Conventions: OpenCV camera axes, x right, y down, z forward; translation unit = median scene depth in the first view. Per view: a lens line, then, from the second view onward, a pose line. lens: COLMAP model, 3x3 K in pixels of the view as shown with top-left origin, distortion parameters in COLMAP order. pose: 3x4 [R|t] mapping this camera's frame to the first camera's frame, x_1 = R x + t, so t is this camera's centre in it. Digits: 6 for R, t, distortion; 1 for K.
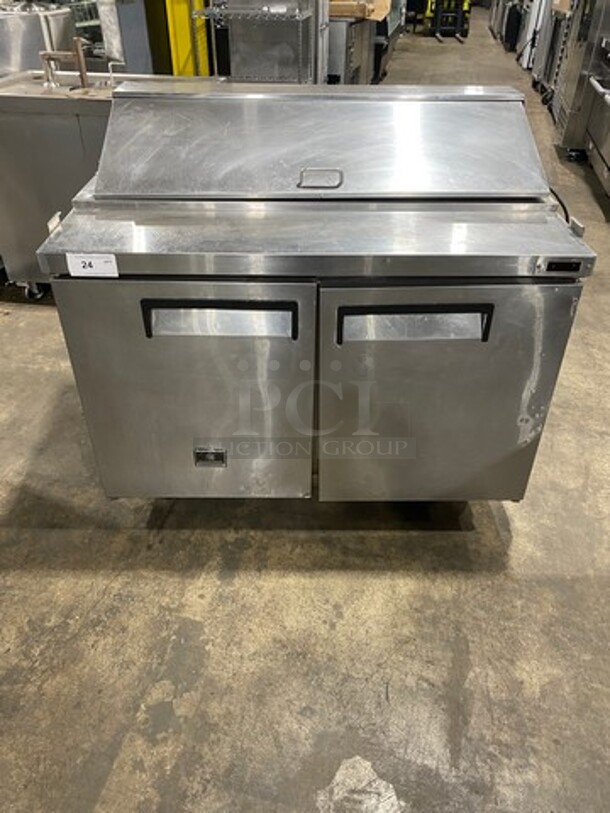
lens RADIAL K [[623.7, 0, 305.0], [0, 623.7, 406.5], [0, 0, 1]] dist [-0.002277, -0.007362]
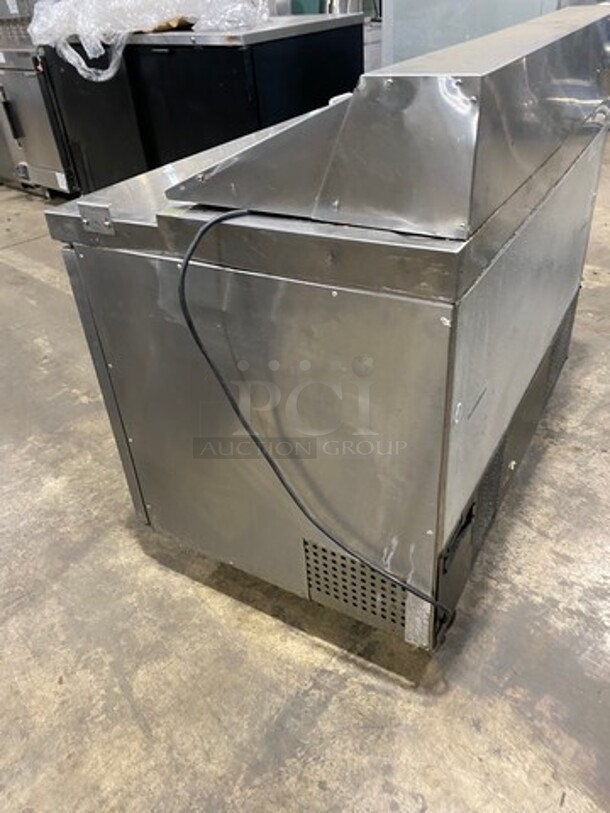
lens RADIAL K [[623.7, 0, 305.0], [0, 623.7, 406.5], [0, 0, 1]] dist [-0.002277, -0.007362]
pose [[-0.514890, 0.503267, -0.693982, 0.814100], [-0.450156, 0.530215, 0.718492, -0.706823], [0.729553, 0.682345, -0.046454, 1.204835]]
